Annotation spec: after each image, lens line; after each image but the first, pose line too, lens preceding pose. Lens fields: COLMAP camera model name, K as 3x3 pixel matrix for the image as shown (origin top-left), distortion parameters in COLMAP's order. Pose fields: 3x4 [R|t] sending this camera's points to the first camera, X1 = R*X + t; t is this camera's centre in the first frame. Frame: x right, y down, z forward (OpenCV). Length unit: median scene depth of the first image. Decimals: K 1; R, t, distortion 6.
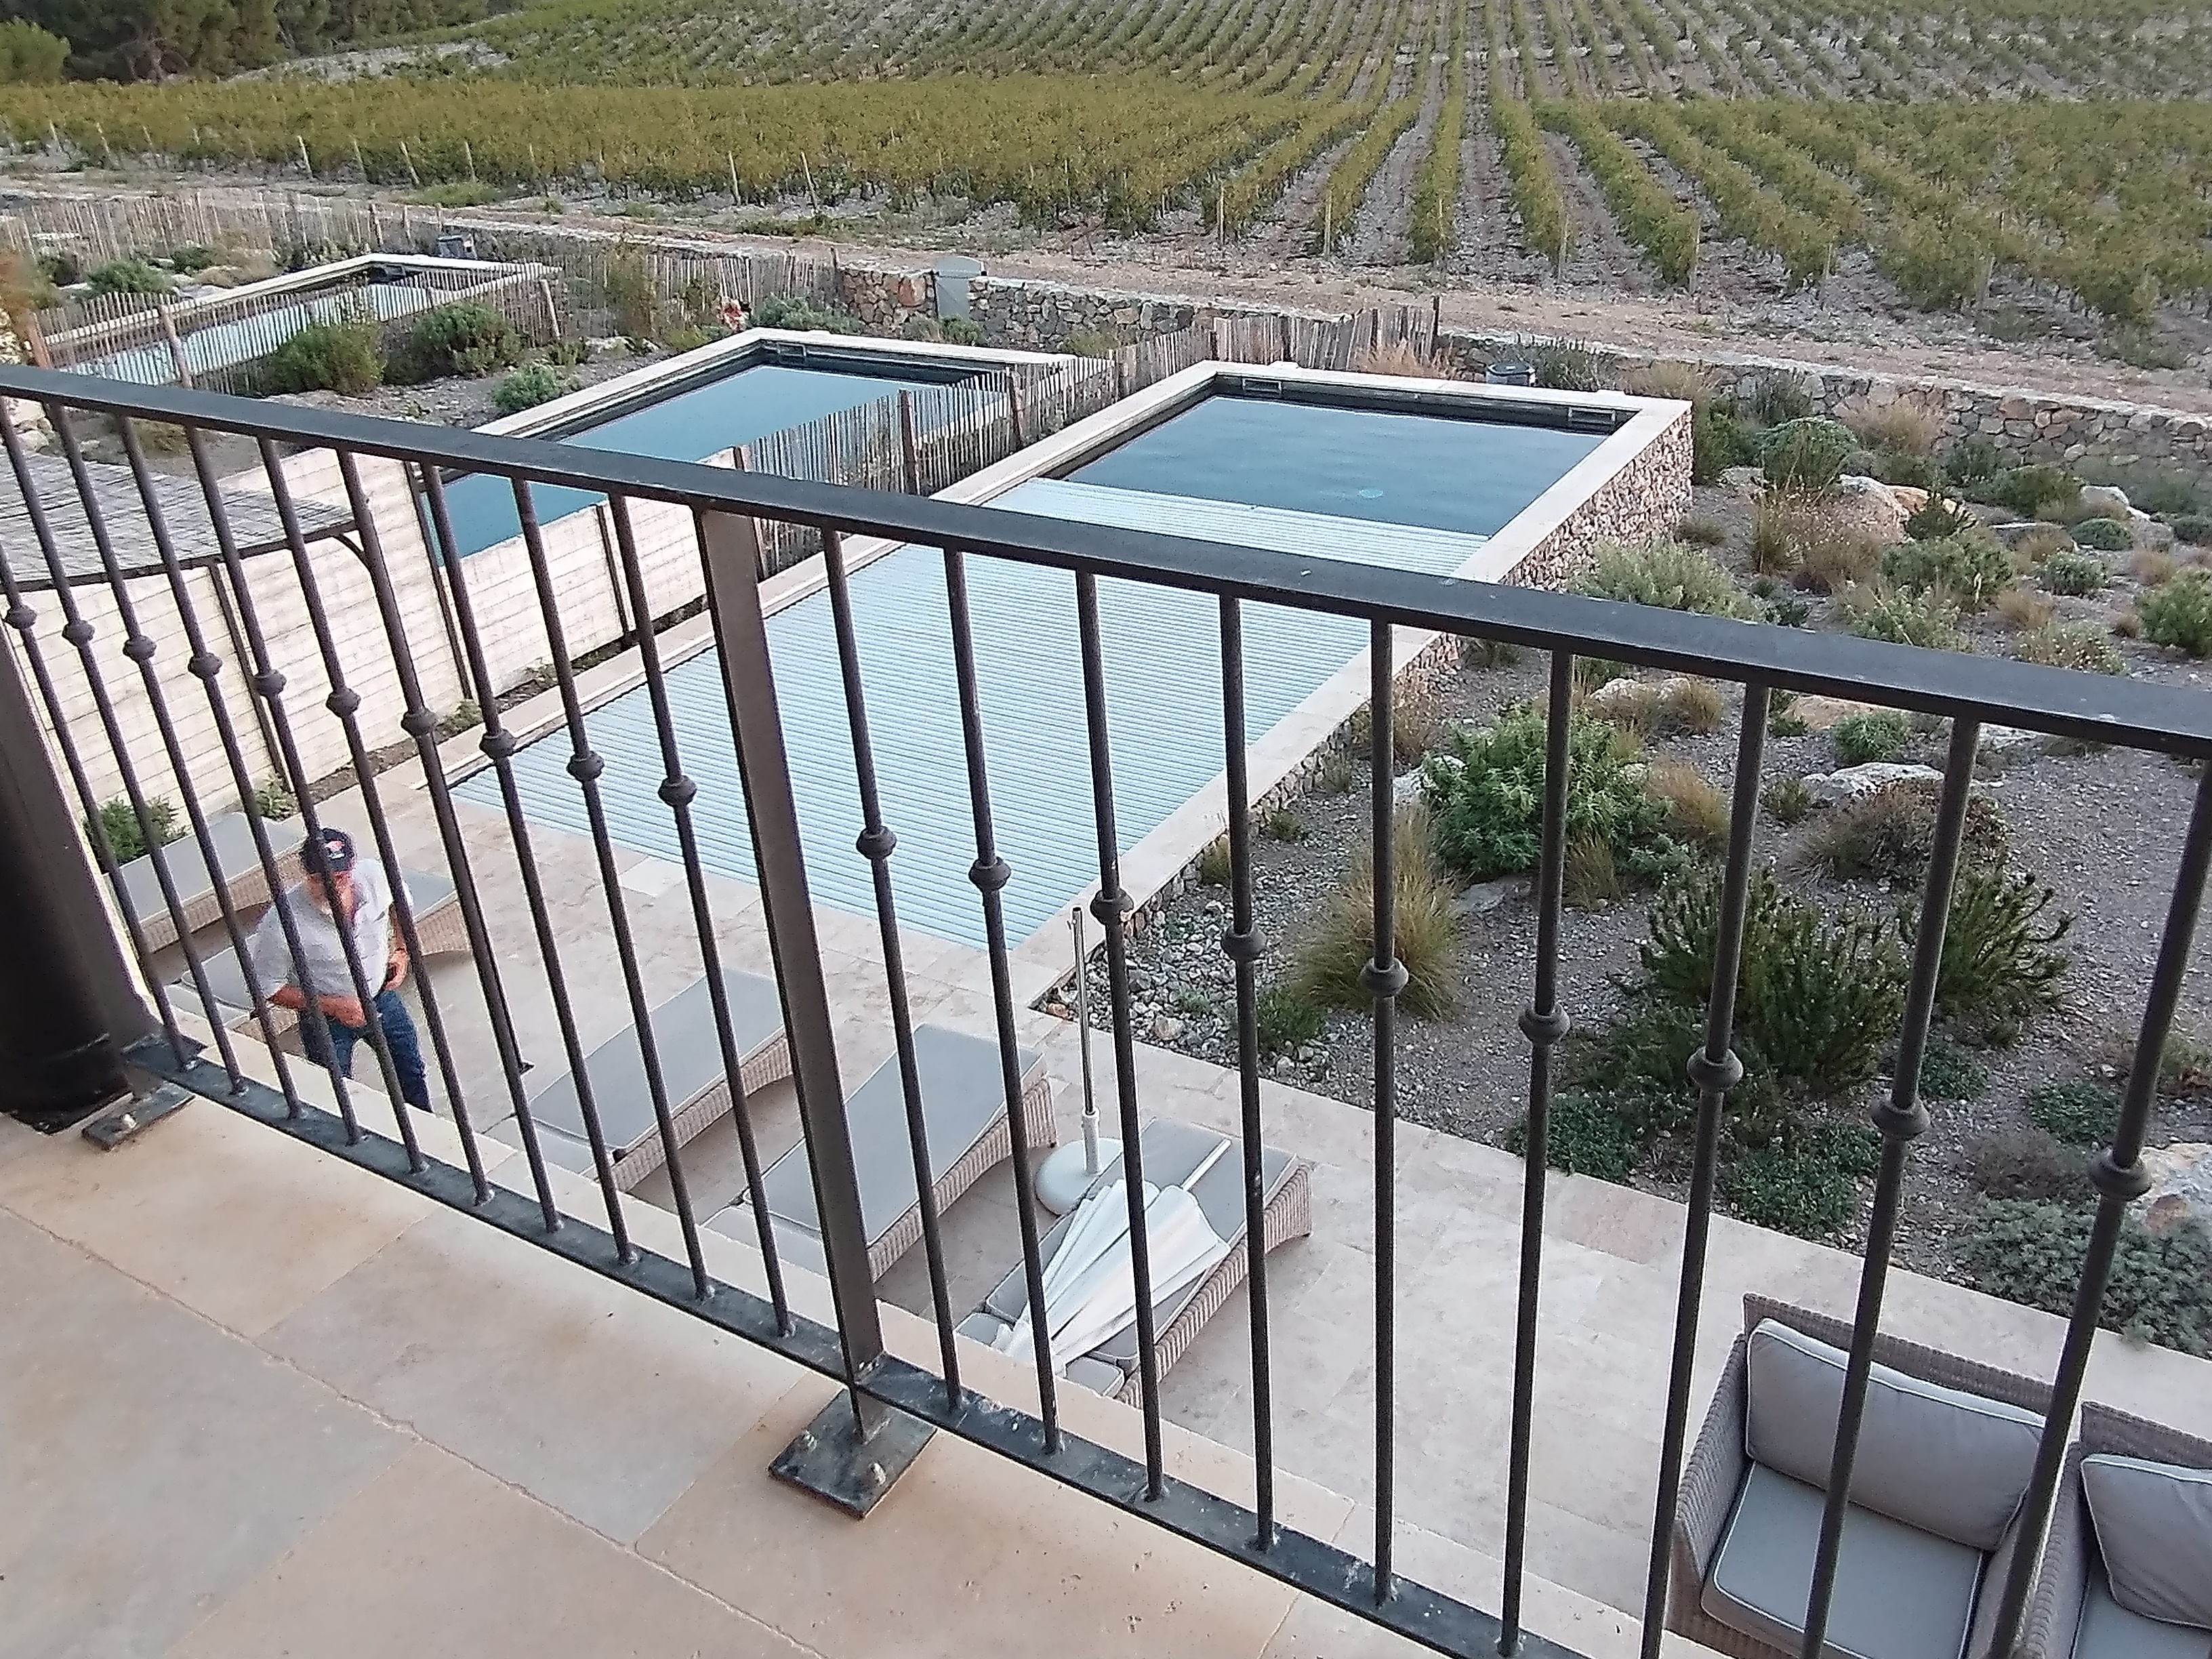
lens RADIAL K [[1834.9, 0, 1144.7], [0, 1834.9, 826.3], [0, 0, 1]] dist [-0.000518, -0.004091]
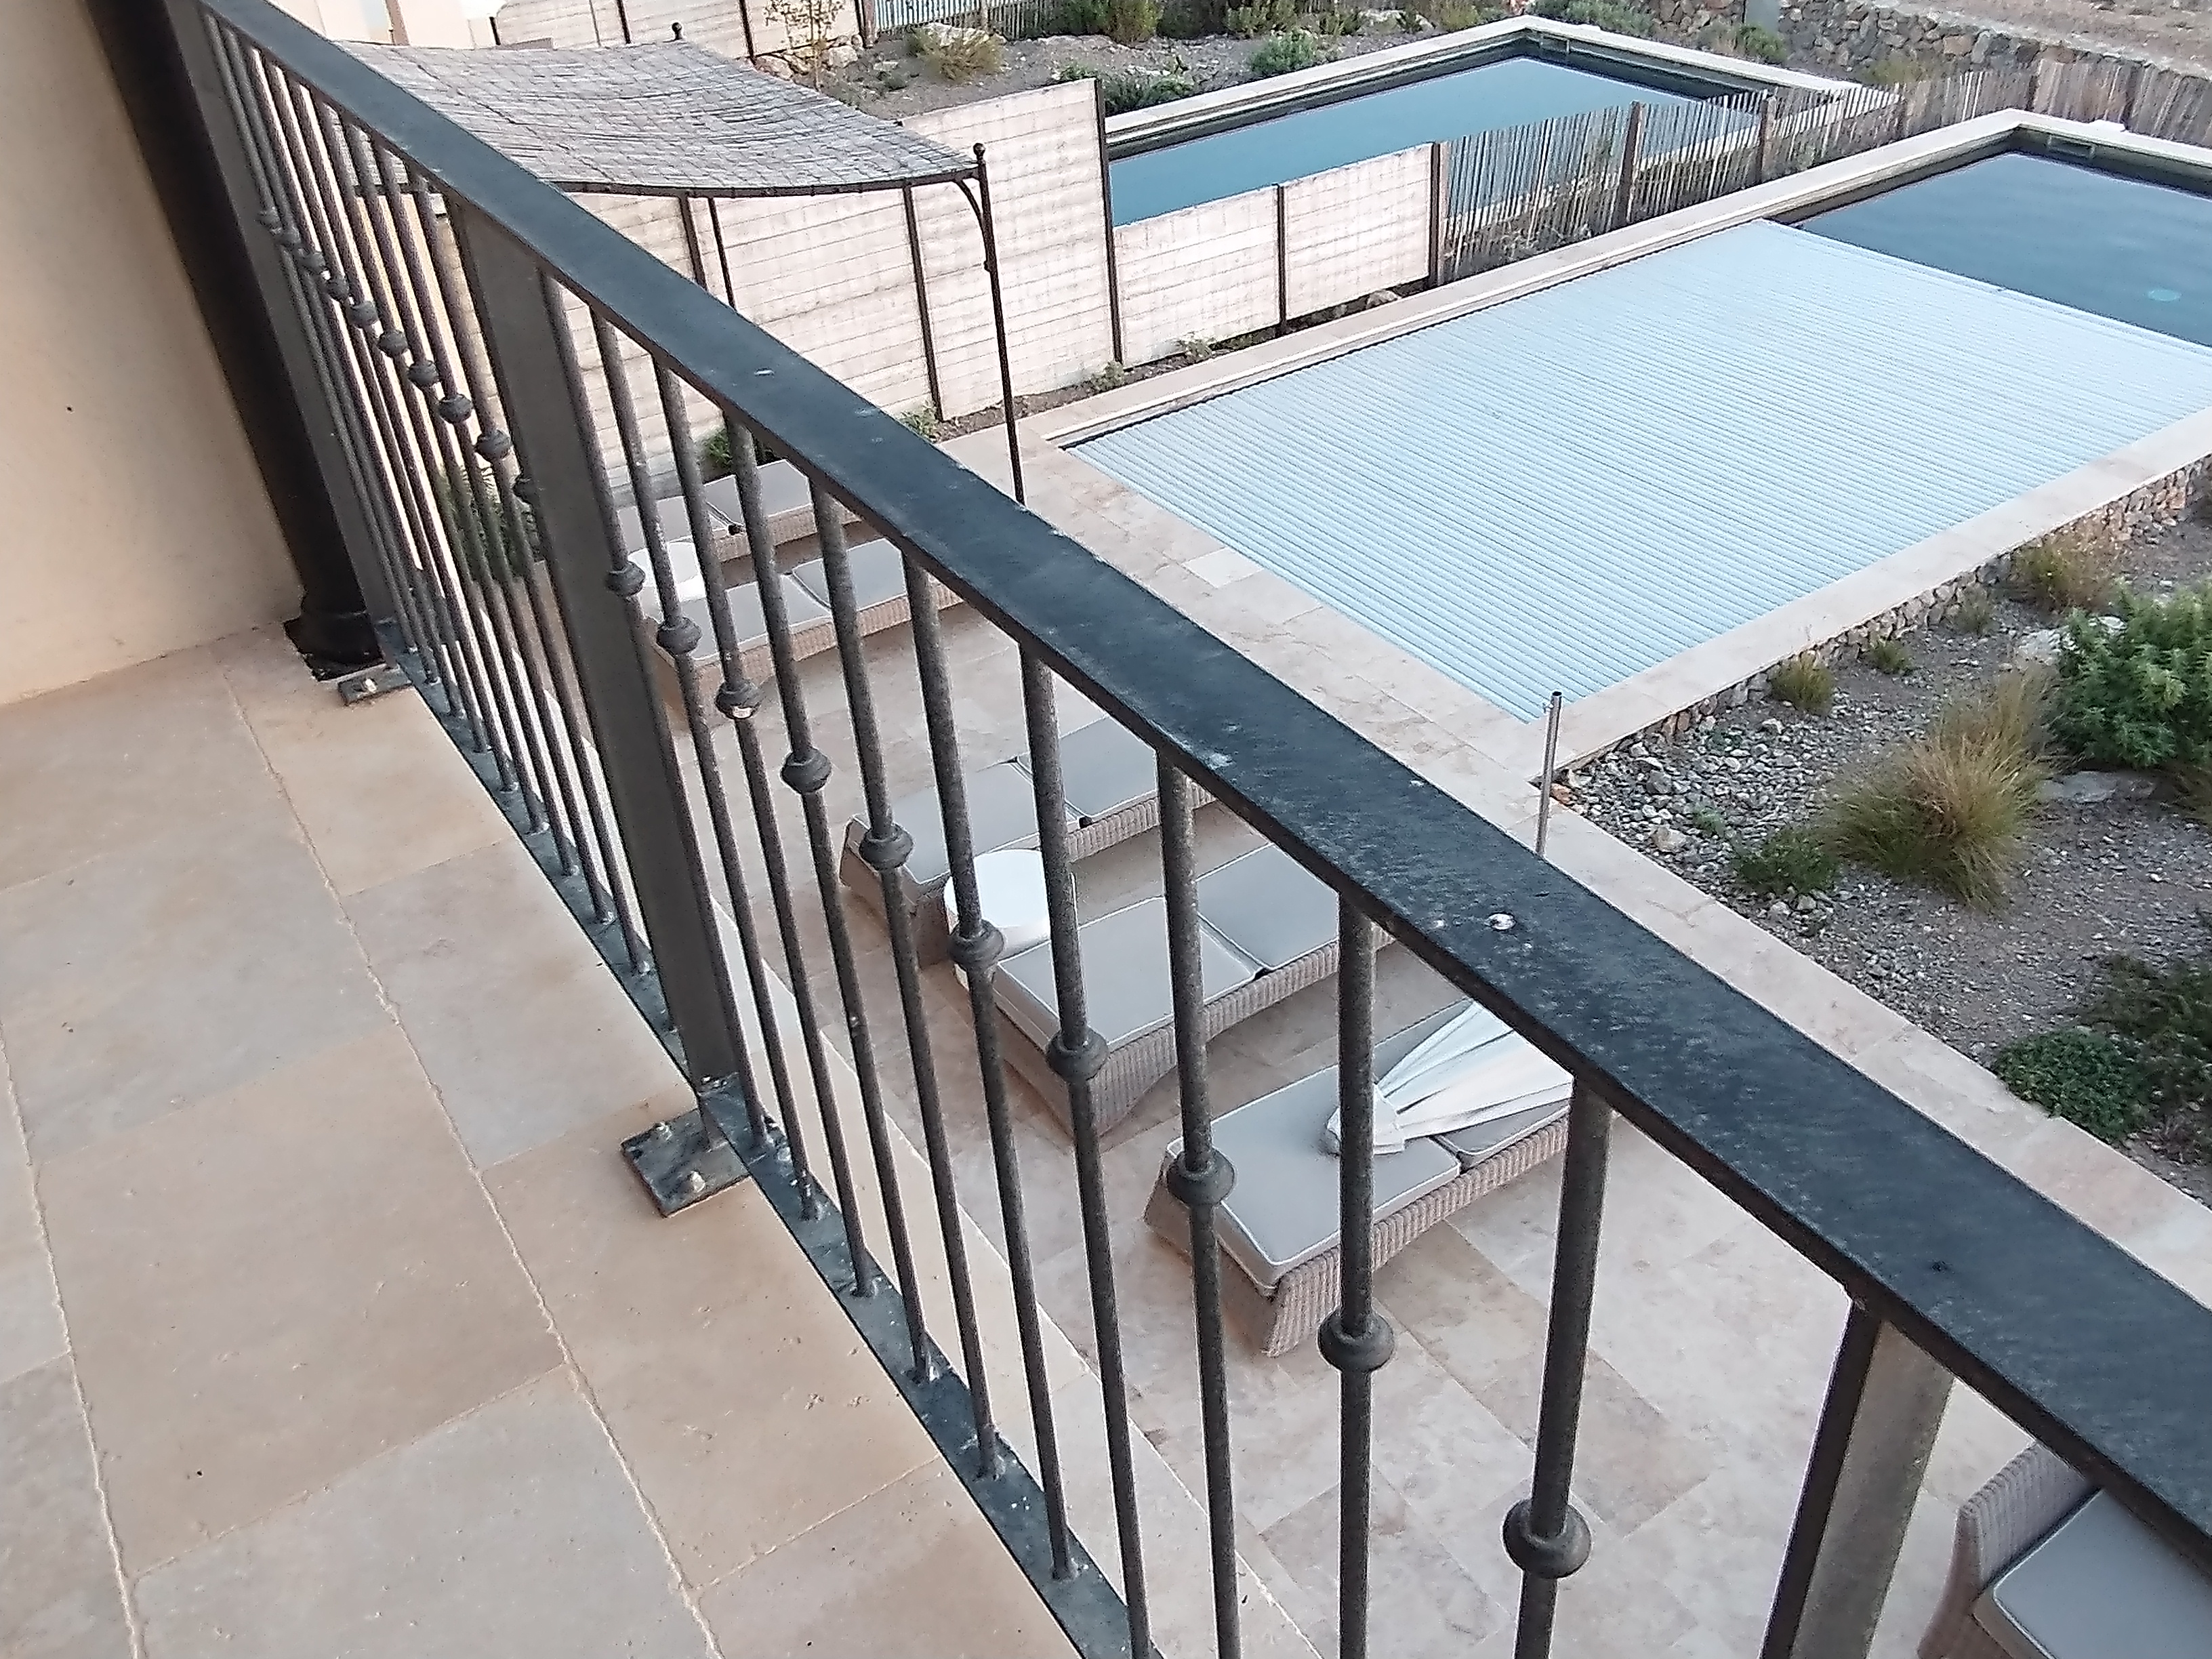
lens RADIAL K [[1834.9, 0, 1136.4], [0, 1834.9, 822.3], [0, 0, 1]] dist [-0.000518, -0.004091]
pose [[0.906286, 0.252202, -0.339175, 0.053699], [-0.198600, 0.962462, 0.184997, -0.011777], [0.373100, -0.100300, 0.922354, 0.022344]]
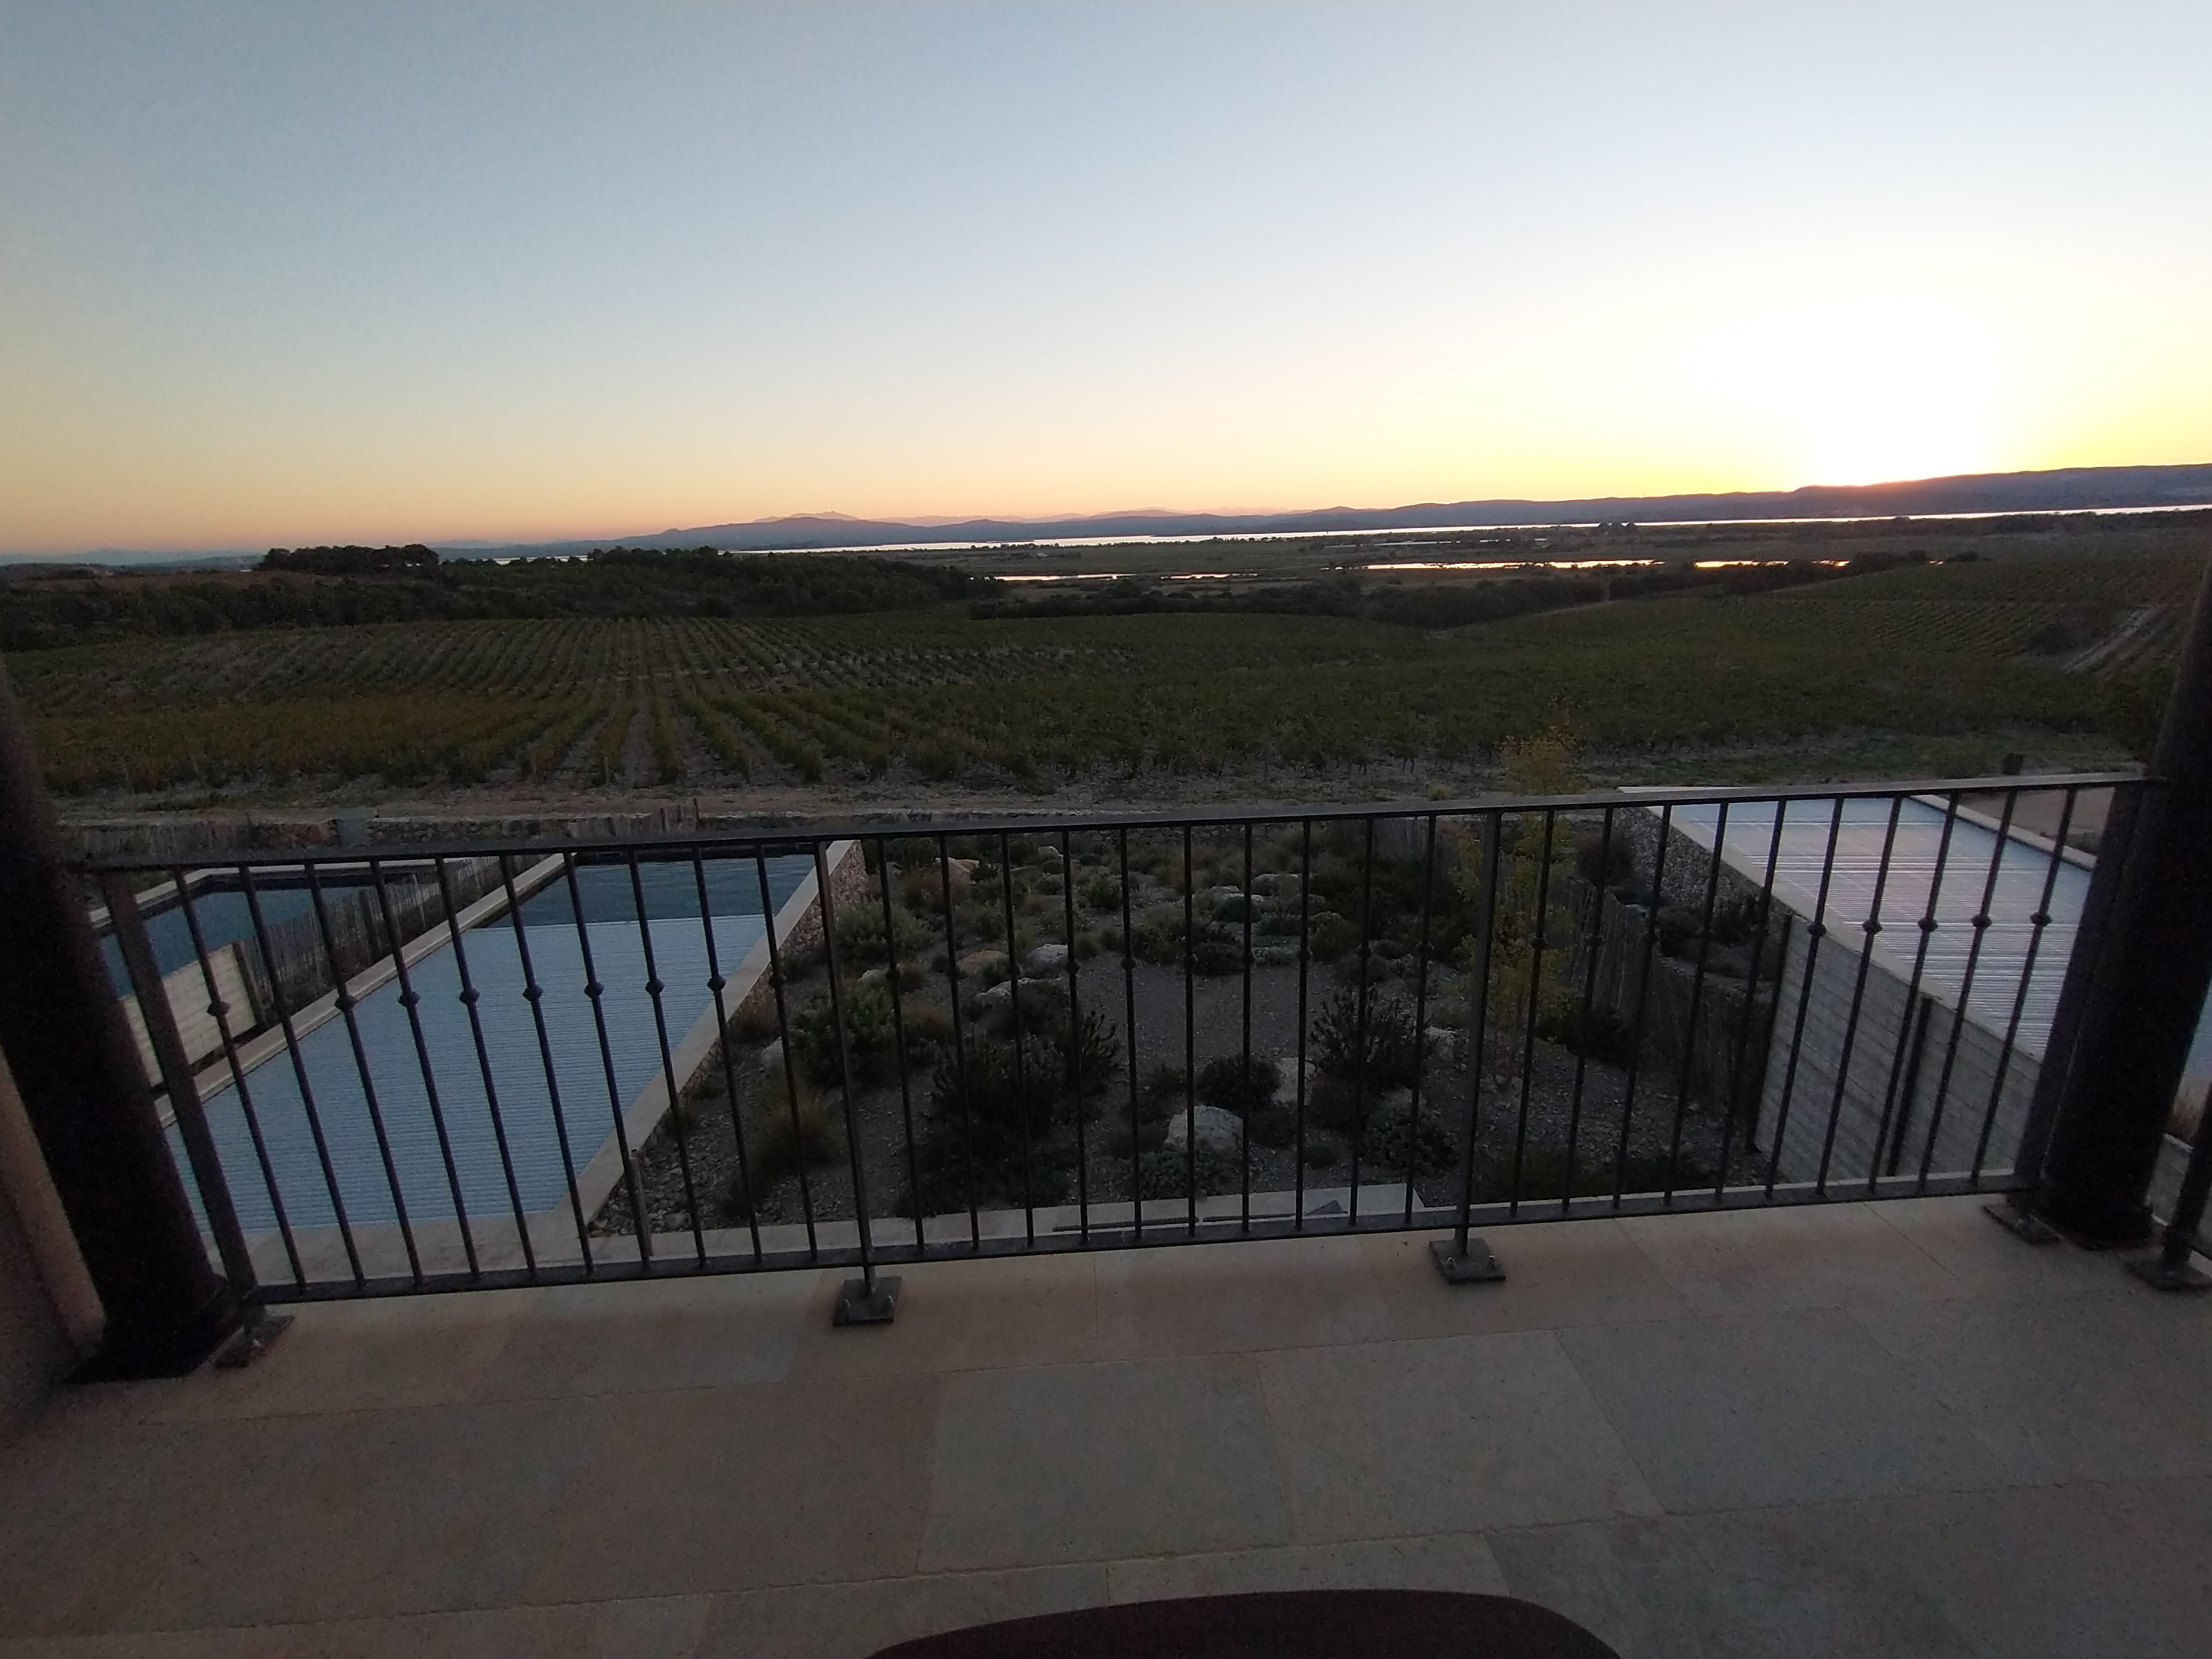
lens RADIAL K [[996.5, 0, 1132.7], [0, 996.5, 828.0], [0, 0, 1]] dist [-0.004970, -0.000171]
pose [[0.822001, -0.124571, 0.555695, -0.067759], [0.252985, 0.954090, -0.160345, 0.012948], [-0.510209, 0.272386, 0.815777, -0.029126]]
